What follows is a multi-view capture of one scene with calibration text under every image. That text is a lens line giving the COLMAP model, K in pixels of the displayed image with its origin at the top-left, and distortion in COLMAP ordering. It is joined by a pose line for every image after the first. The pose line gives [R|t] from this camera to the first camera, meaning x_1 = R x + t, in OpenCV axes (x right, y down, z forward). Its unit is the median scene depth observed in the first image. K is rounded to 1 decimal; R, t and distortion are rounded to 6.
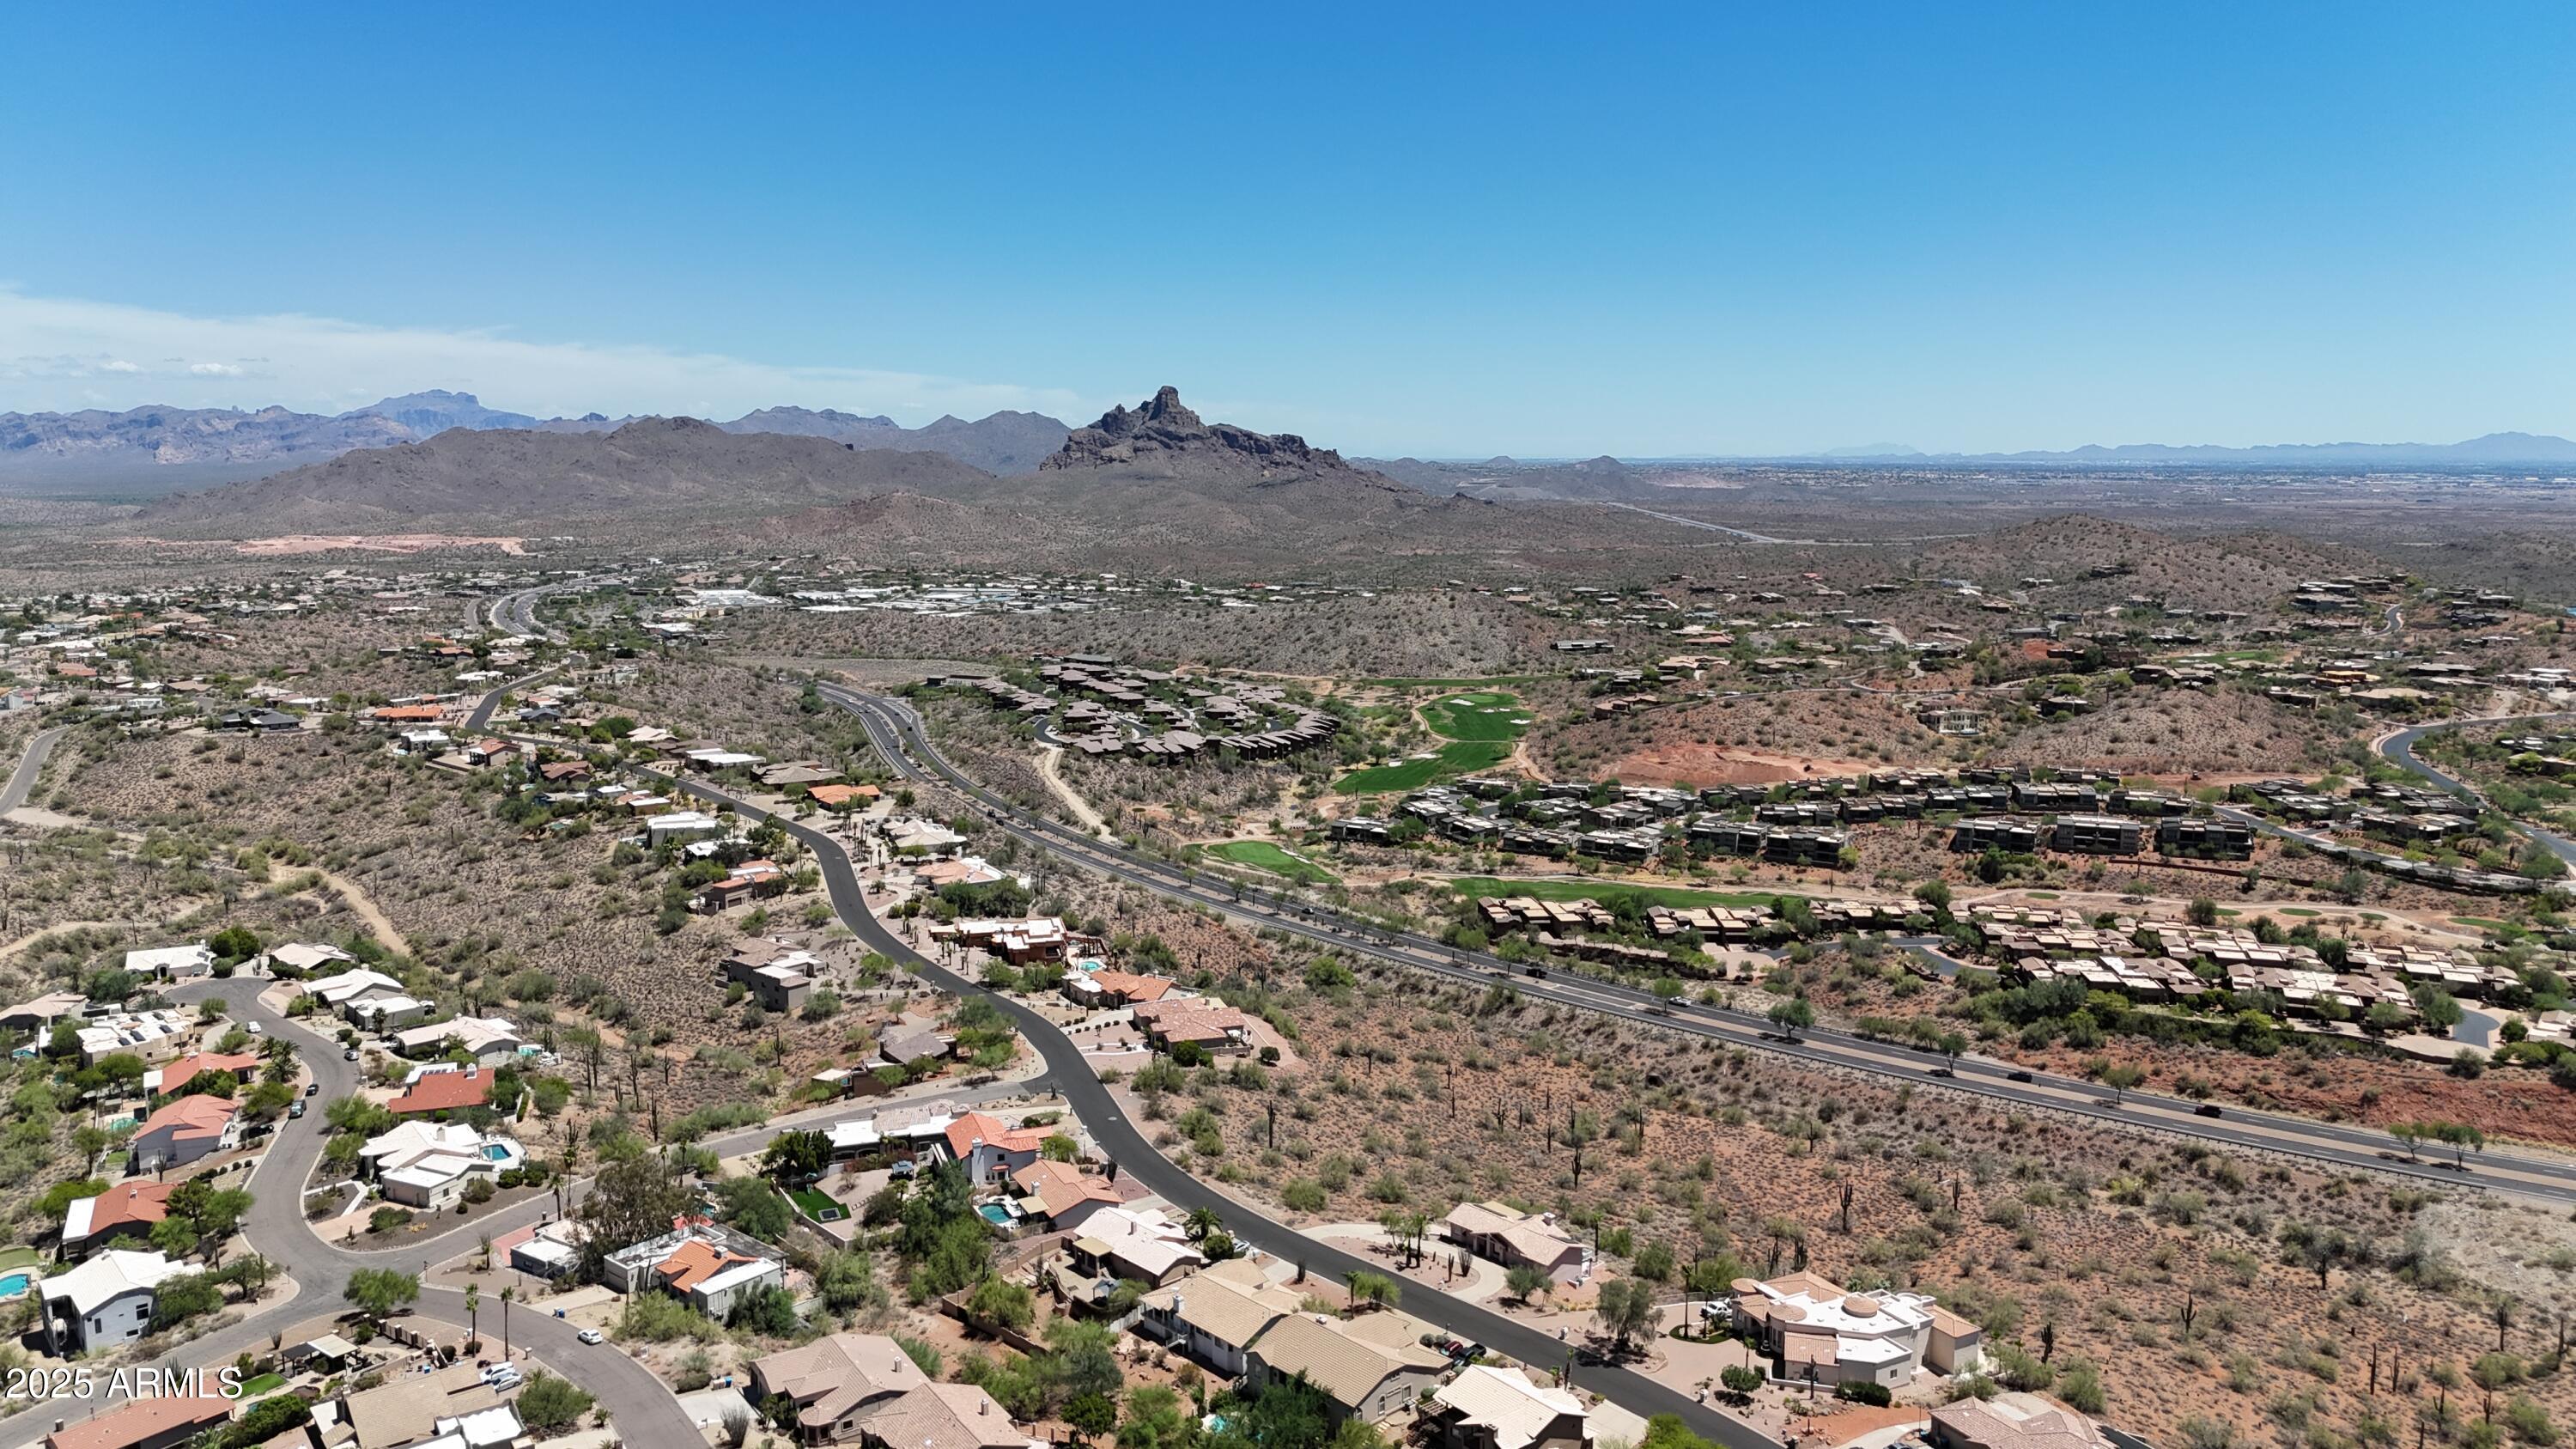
lens RADIAL K [[1808.5, 0, 1288.0], [0, 1808.5, 724.5], [0, 0, 1]] dist [0.086273, -0.111745]
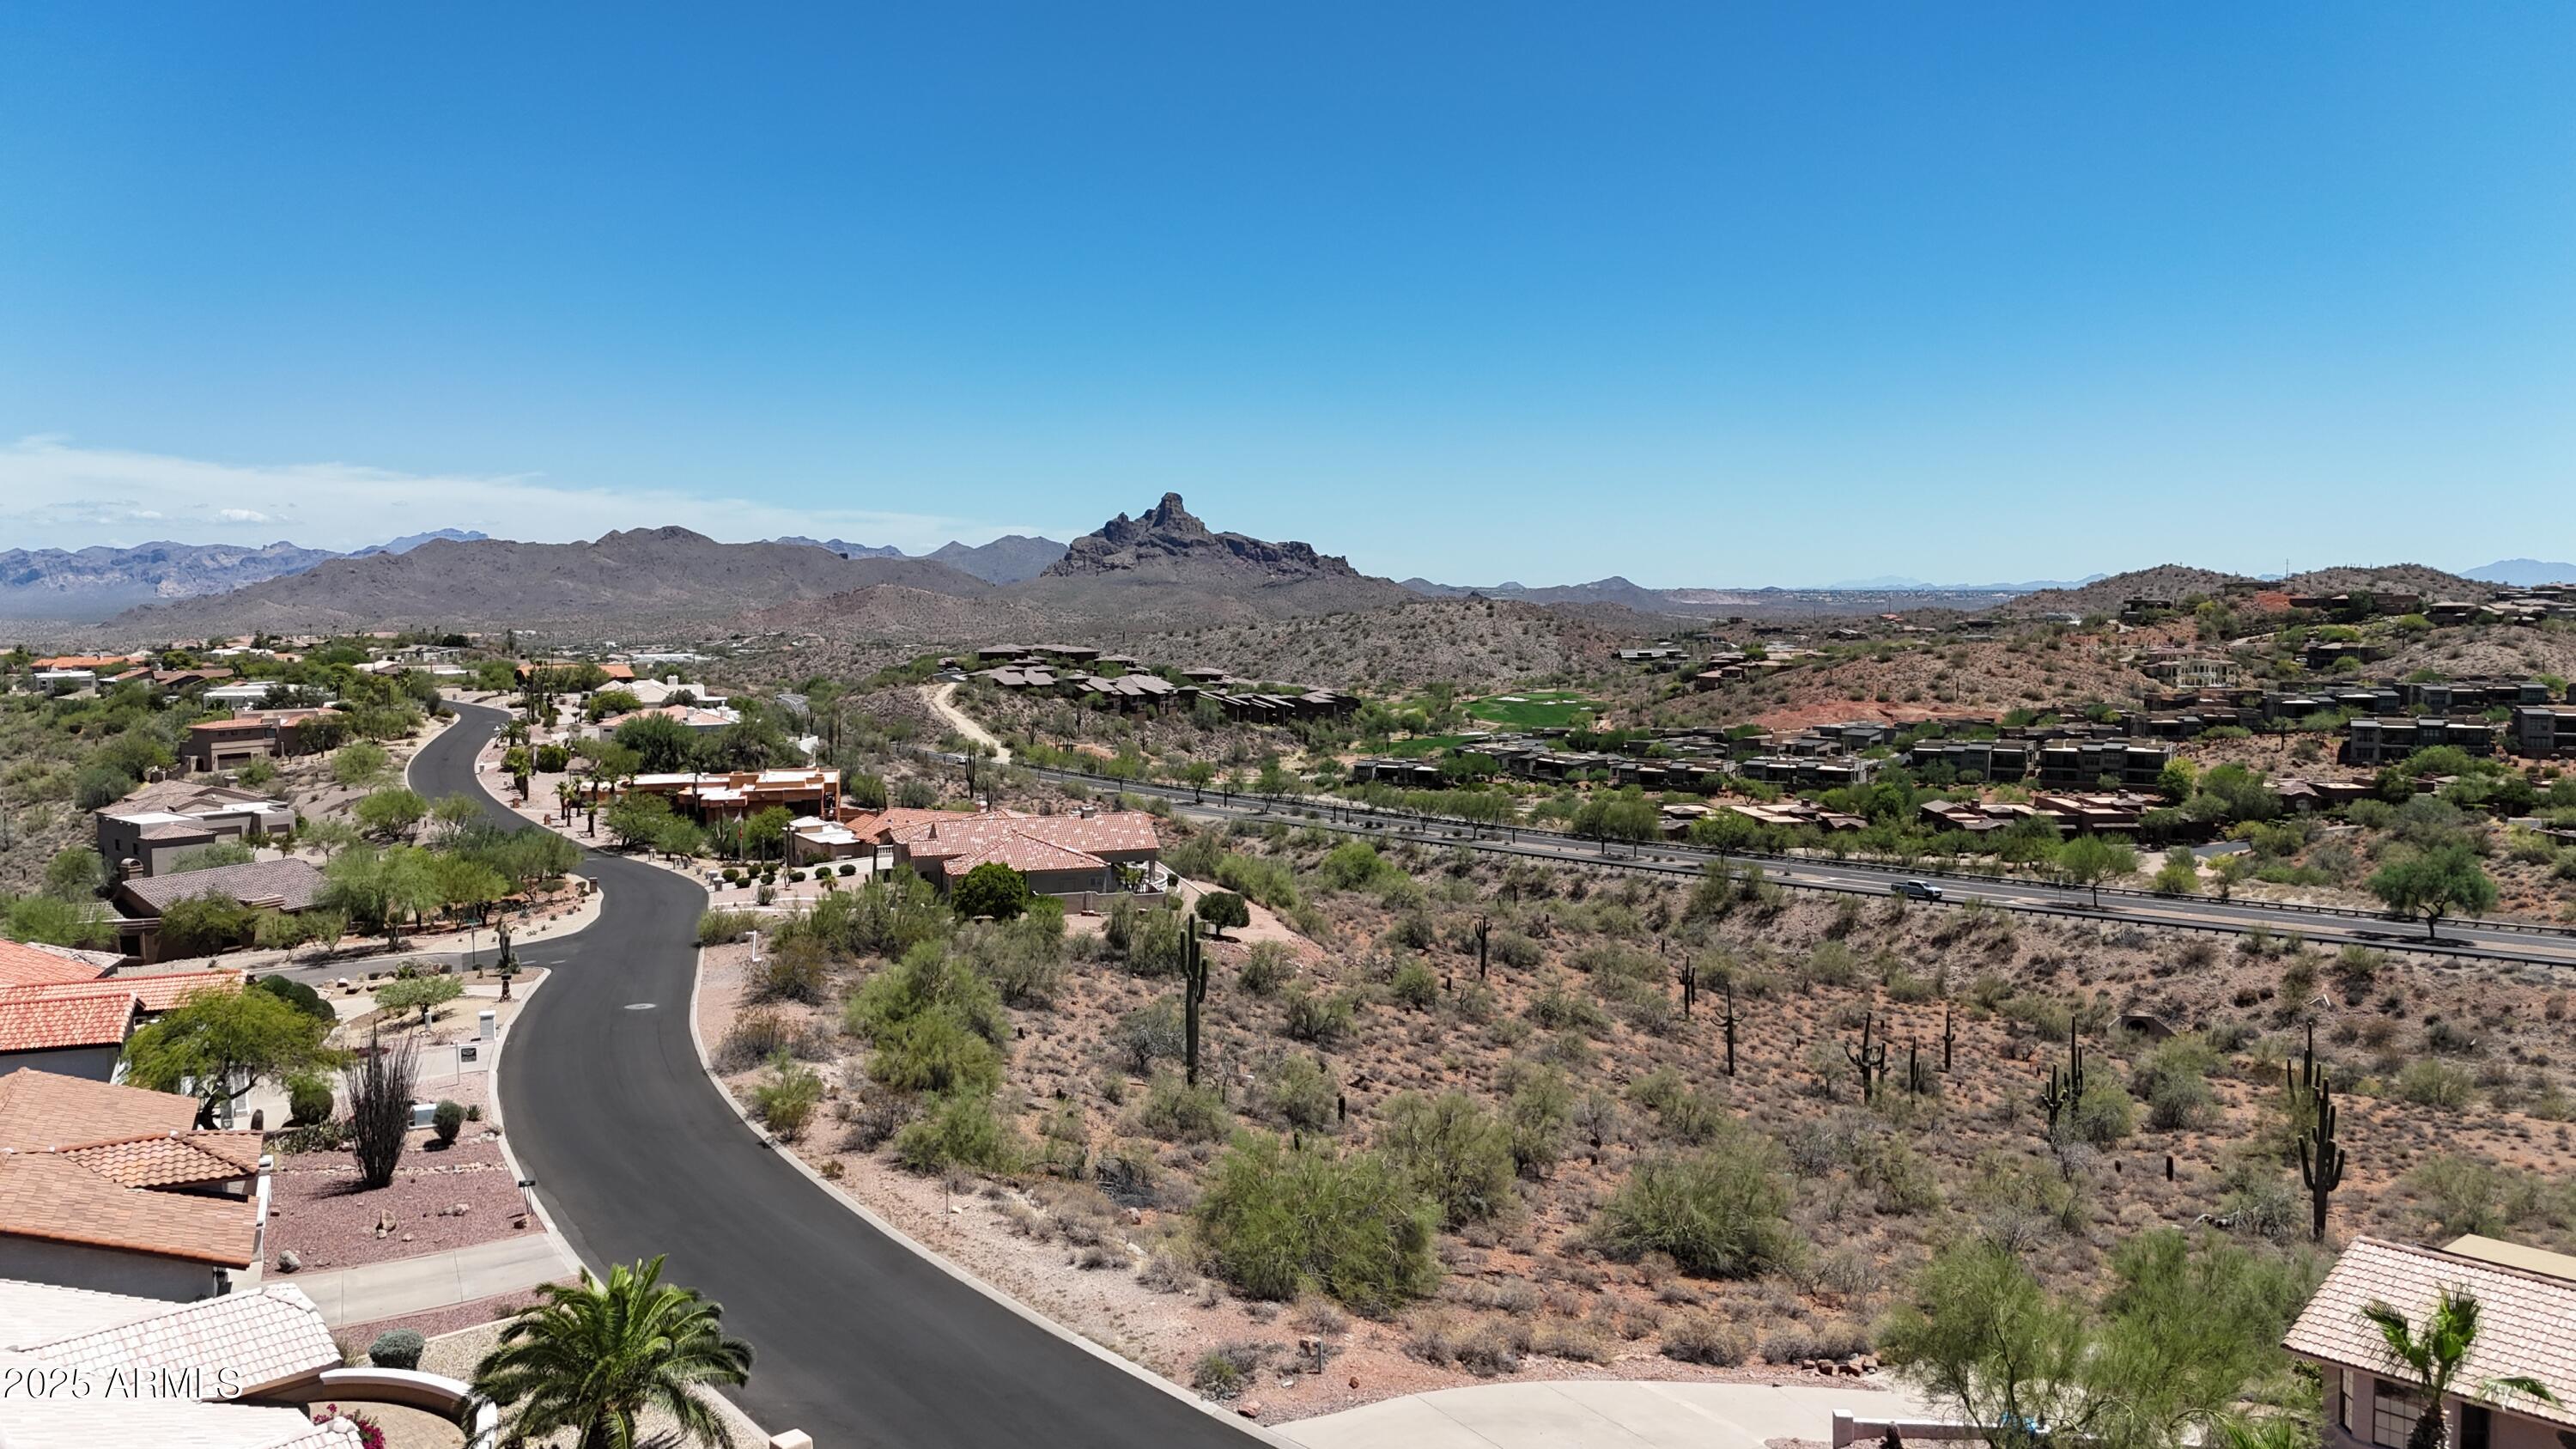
lens RADIAL K [[1808.5, 0, 1288.0], [0, 1808.5, 724.5], [0, 0, 1]] dist [0.086273, -0.111745]
pose [[0.999961, -0.007098, -0.005293, 0.001674], [0.006682, 0.997171, -0.074863, 0.049106], [0.005810, 0.074824, 0.997180, 0.179273]]
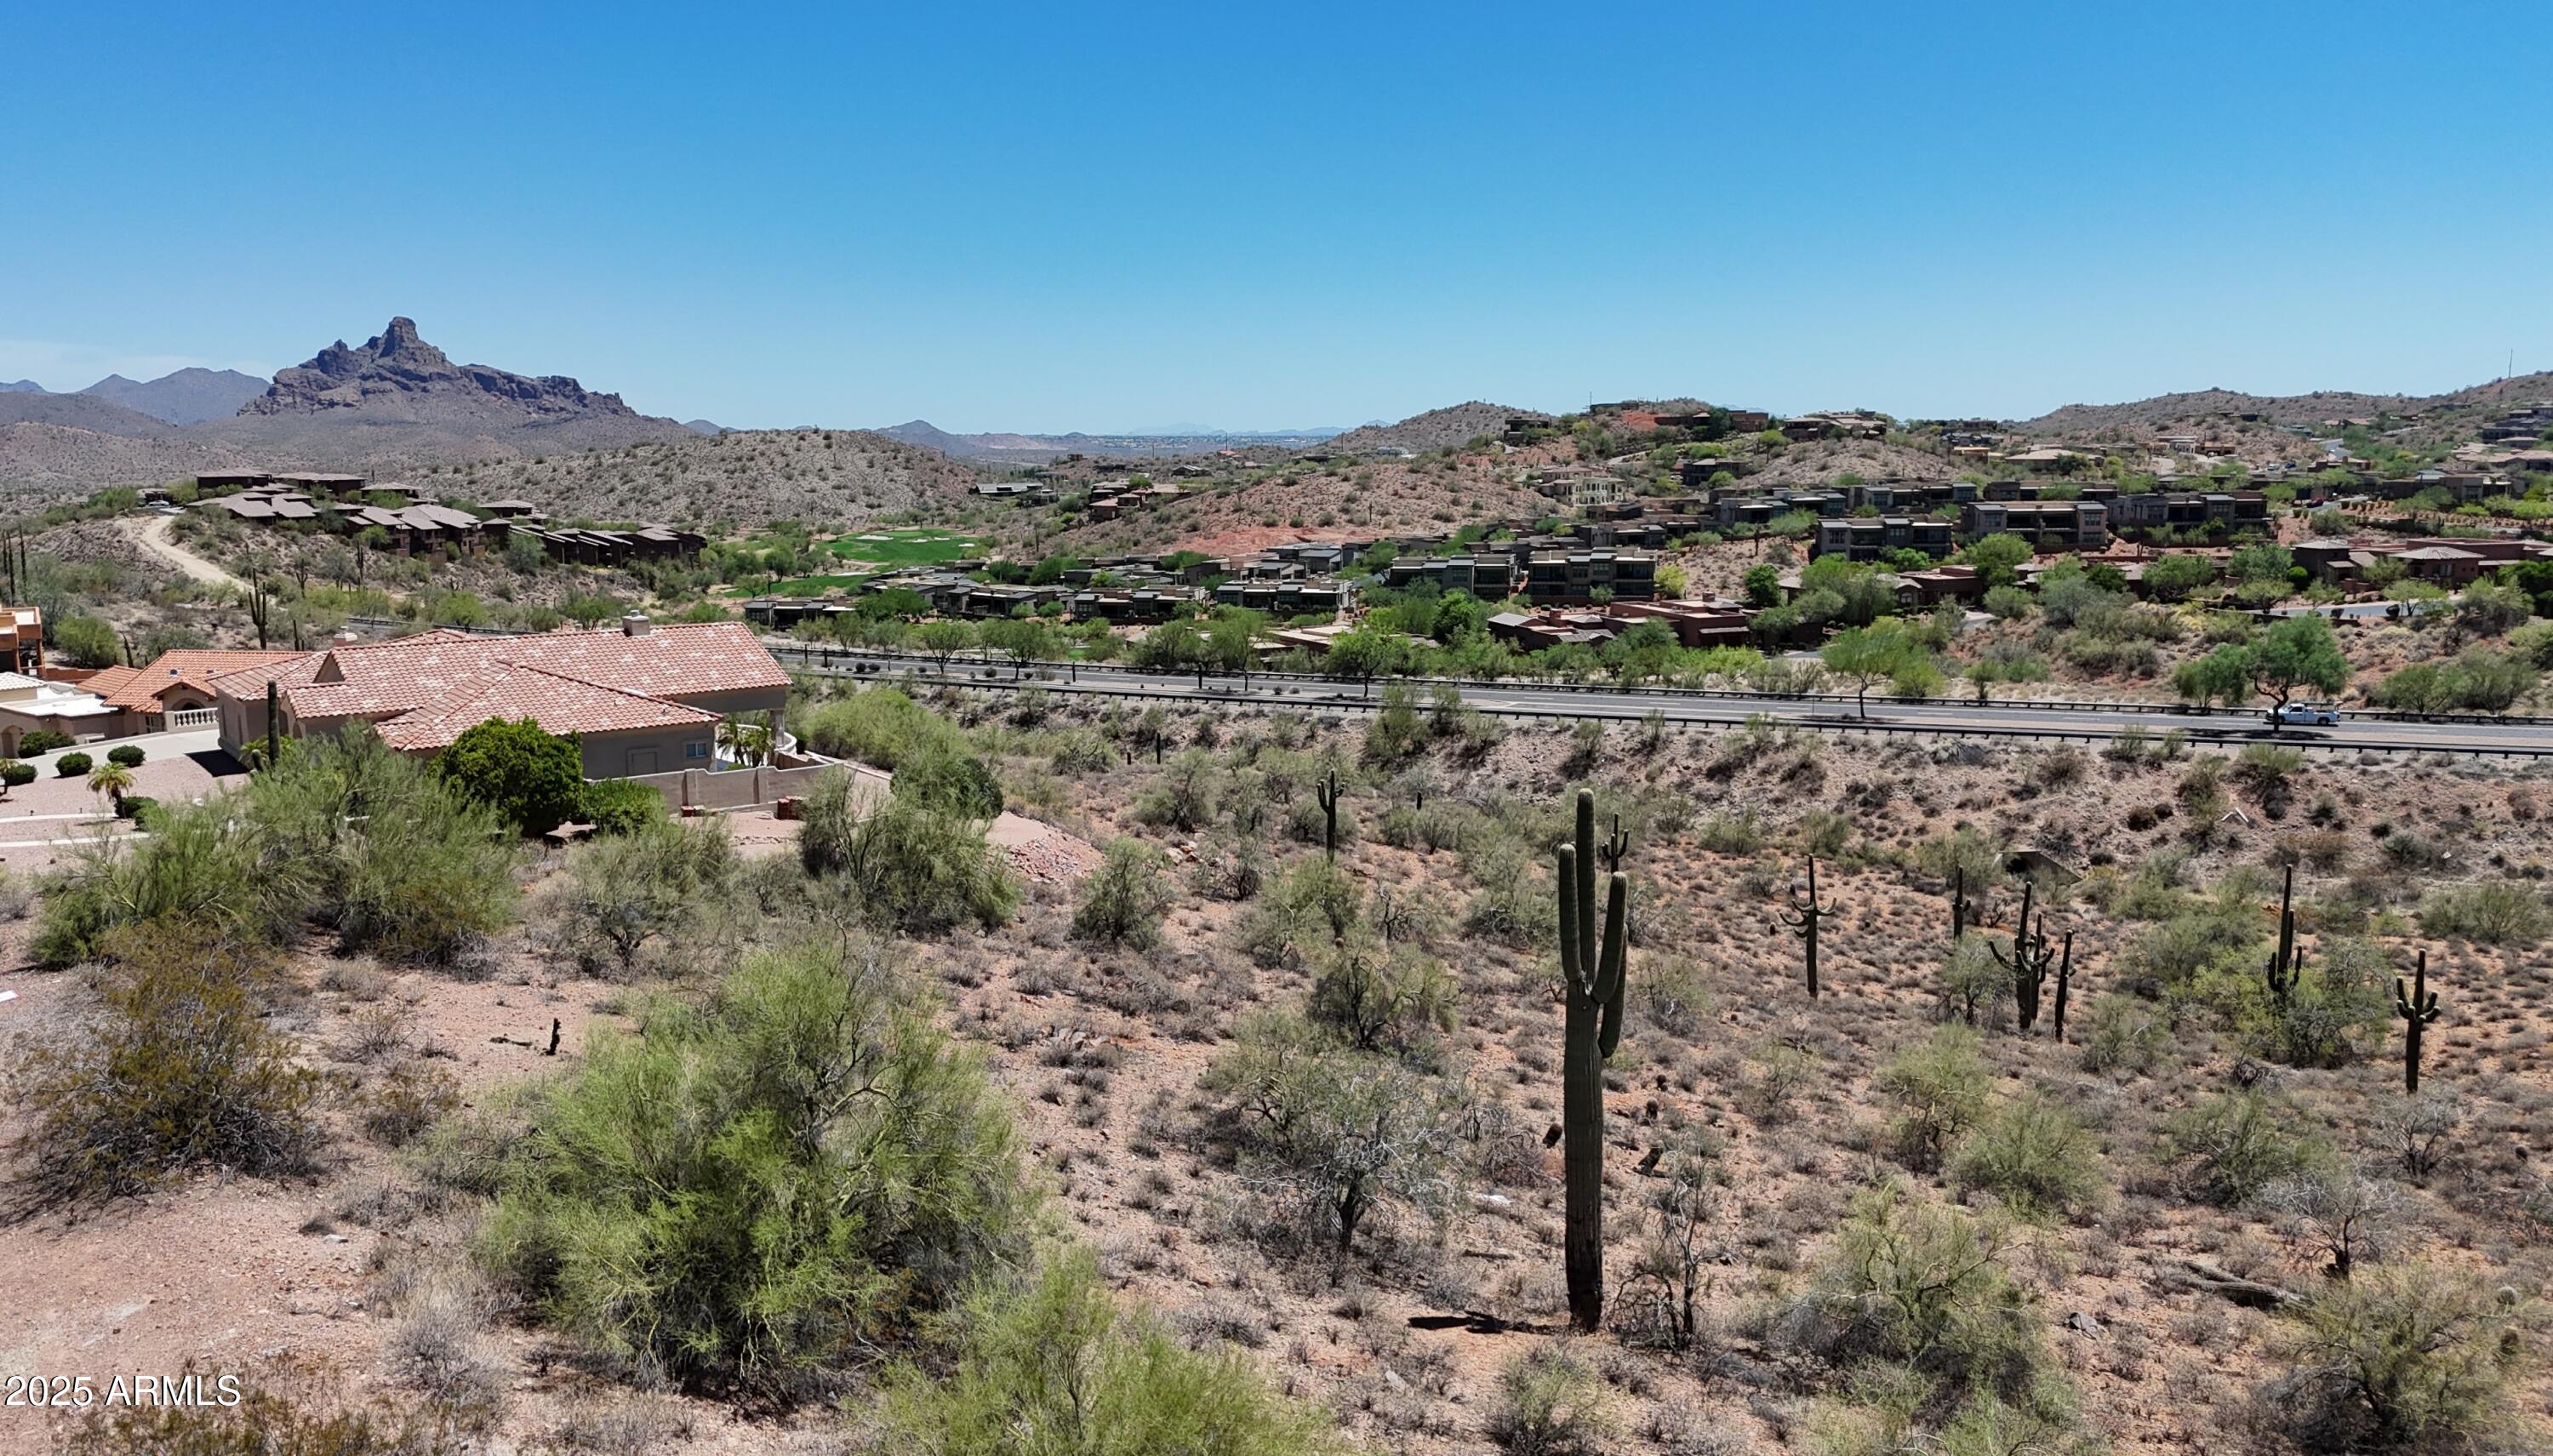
lens RADIAL K [[1899.9, 0, 1194.5], [0, 1899.9, 731.0], [0, 0, 1]] dist [0.088073, -0.136137]
pose [[0.949847, -0.059156, 0.307069, -0.013807], [0.057427, 0.998242, 0.014671, 0.049736], [-0.307397, 0.003699, 0.951574, 0.226572]]
